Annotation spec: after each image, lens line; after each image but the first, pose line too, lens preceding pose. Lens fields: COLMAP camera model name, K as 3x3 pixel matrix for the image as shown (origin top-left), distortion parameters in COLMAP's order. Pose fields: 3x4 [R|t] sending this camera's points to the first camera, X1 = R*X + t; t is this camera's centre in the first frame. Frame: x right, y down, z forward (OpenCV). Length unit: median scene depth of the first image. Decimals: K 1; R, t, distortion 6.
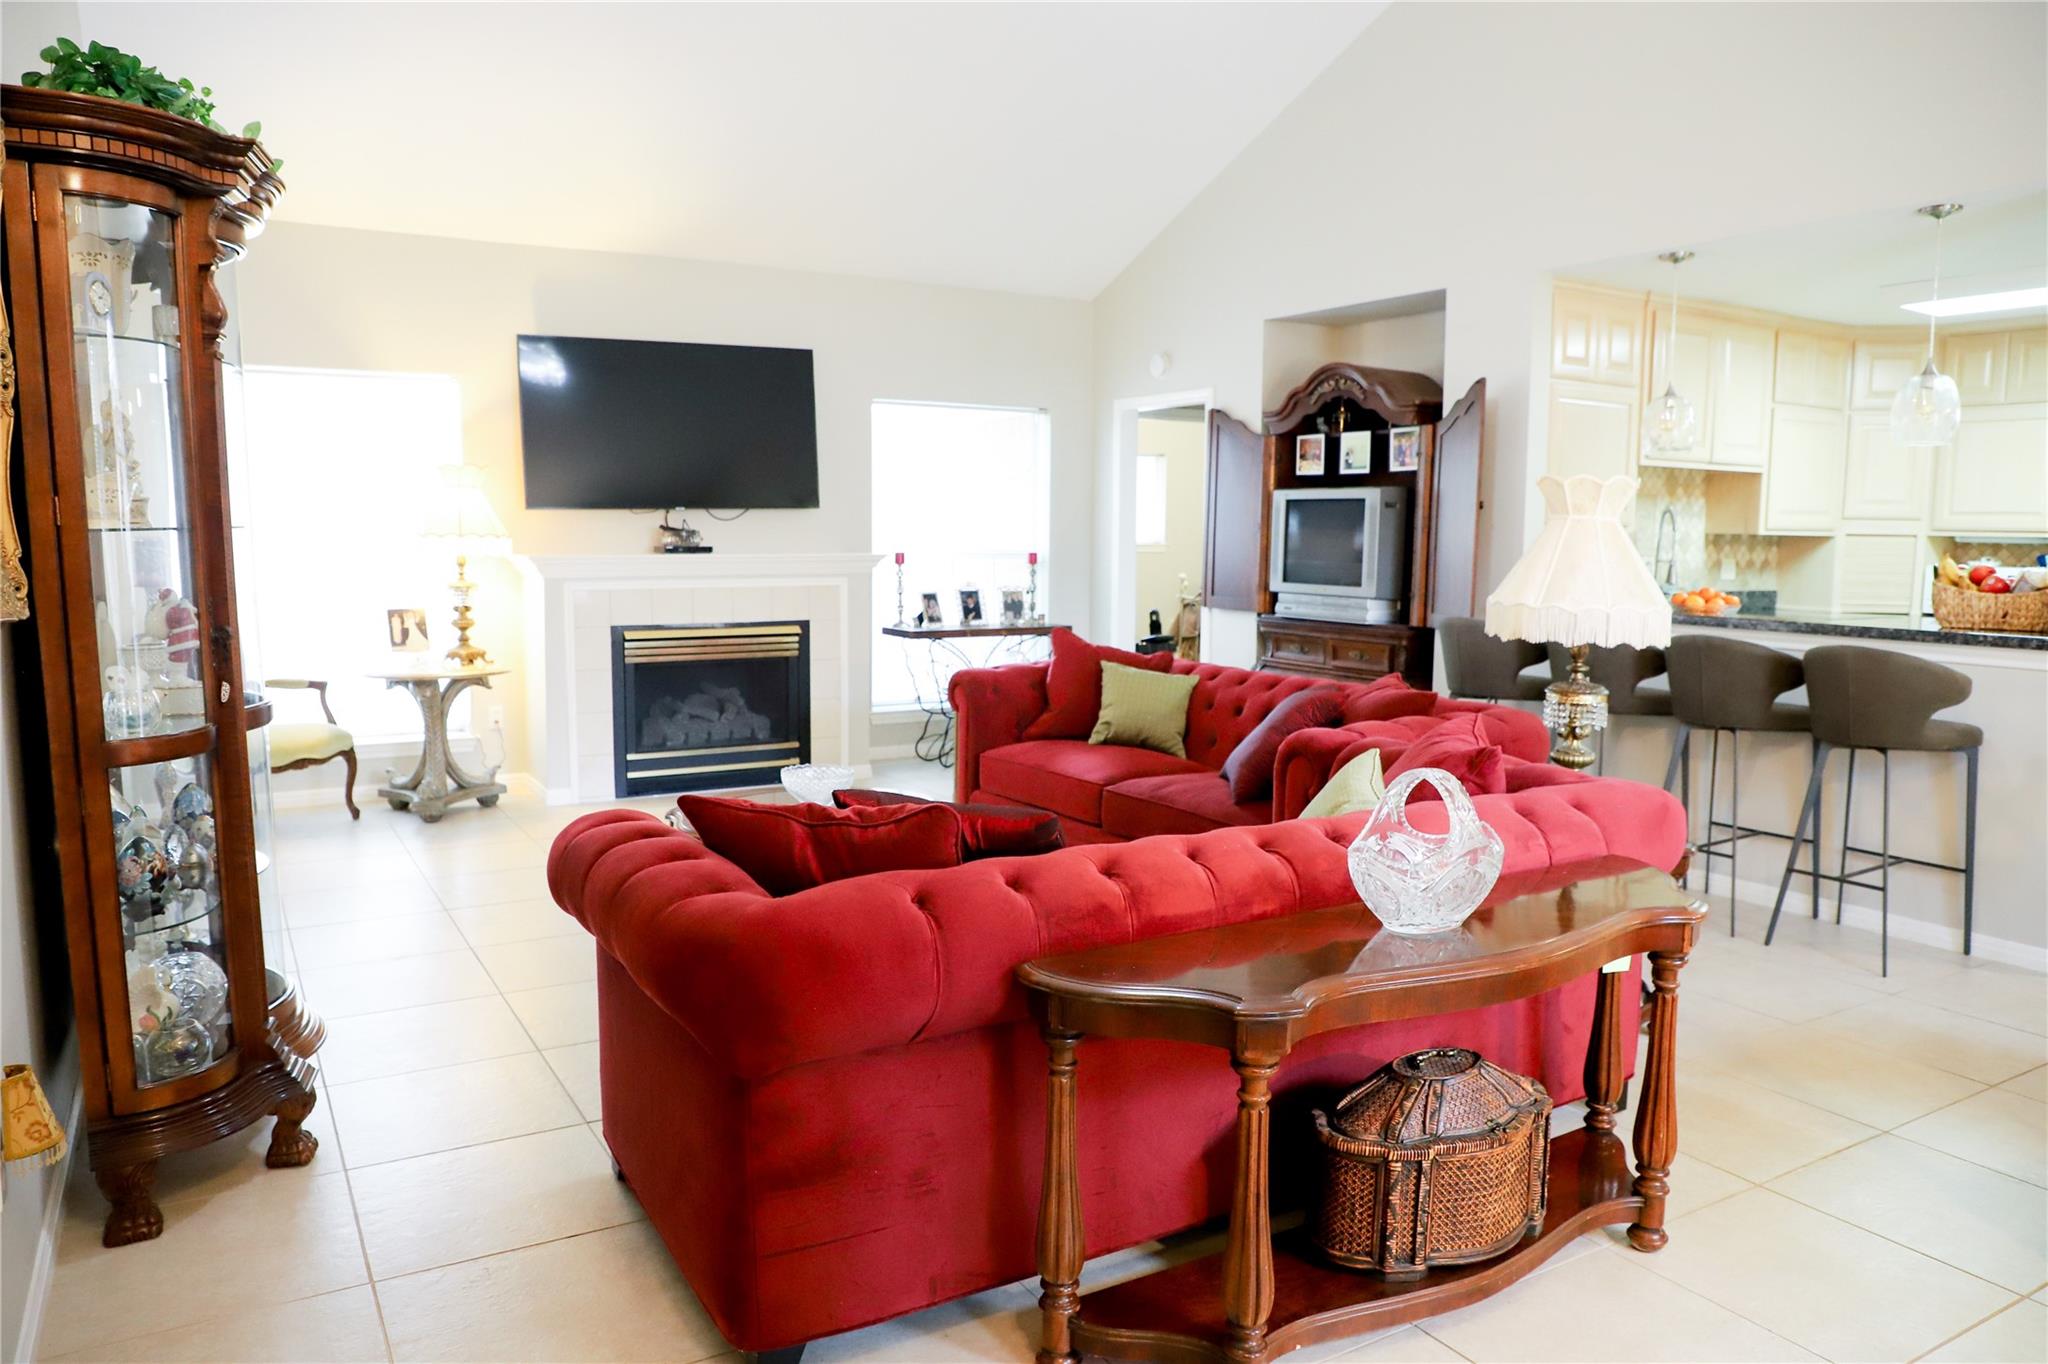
lens RADIAL K [[1404.9, 0, 1024.6], [0, 1404.9, 679.6], [0, 0, 1]] dist [-0.071735, 0.040068]
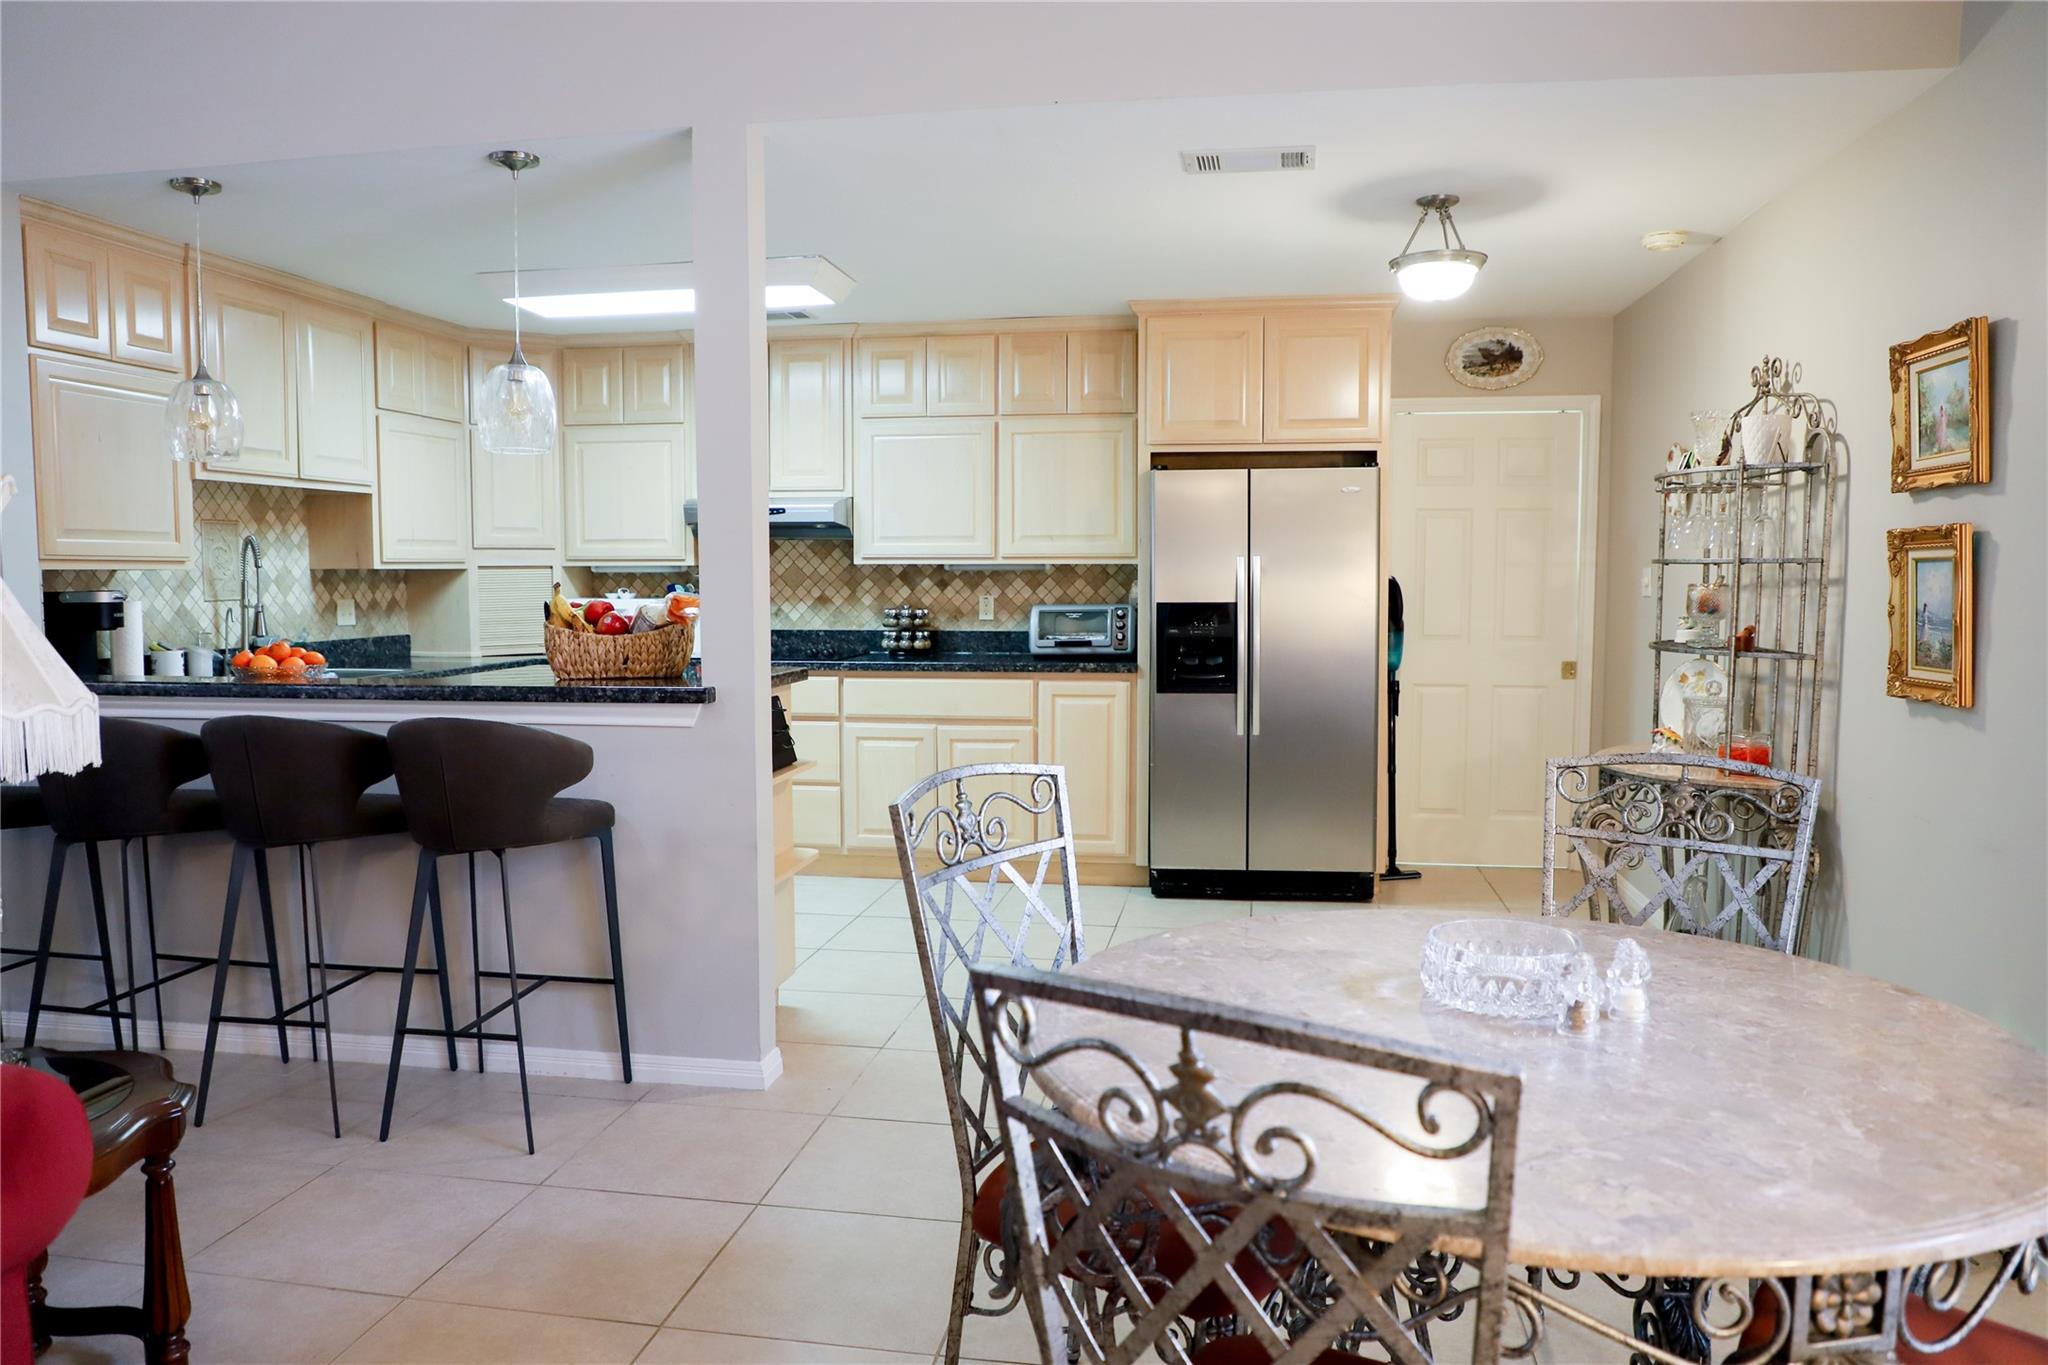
lens RADIAL K [[1404.9, 0, 1024.0], [0, 1404.9, 683.9], [0, 0, 1]] dist [-0.071735, 0.040068]
pose [[0.643853, -0.074975, 0.761467, 0.154539], [0.092785, 0.995494, 0.019563, -0.018288], [-0.759503, 0.058057, 0.647908, 0.184568]]
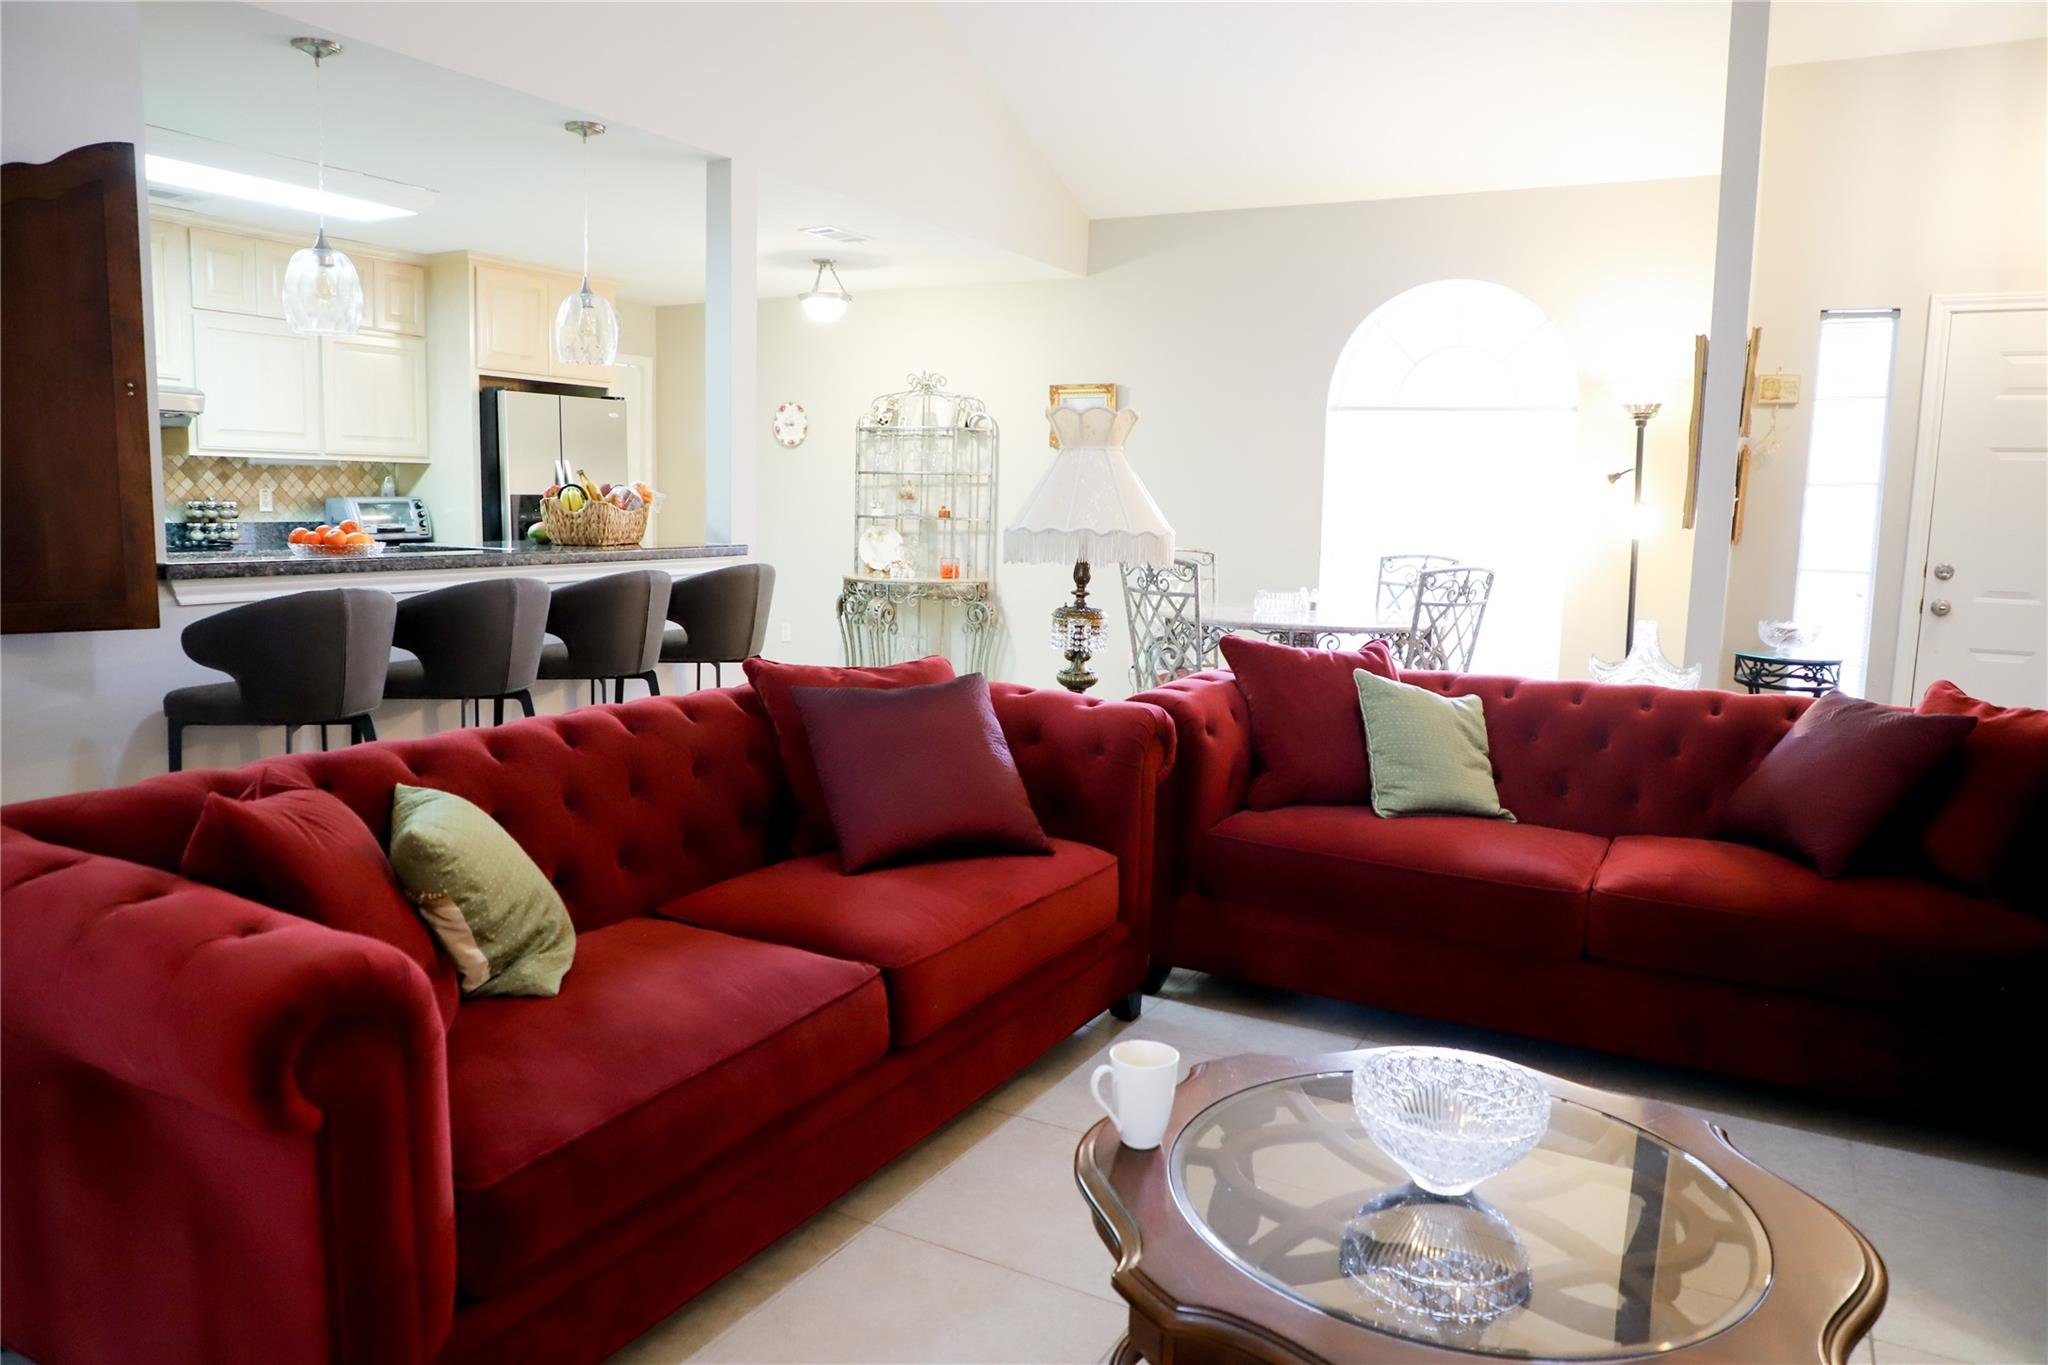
lens RADIAL K [[1404.9, 0, 1029.7], [0, 1404.9, 689.8], [0, 0, 1]] dist [-0.071735, 0.040068]
pose [[-0.507746, -0.138686, 0.850271, -0.292614], [0.066833, 0.977642, 0.199371, -0.083596], [-0.858911, 0.158055, -0.487125, 0.877161]]
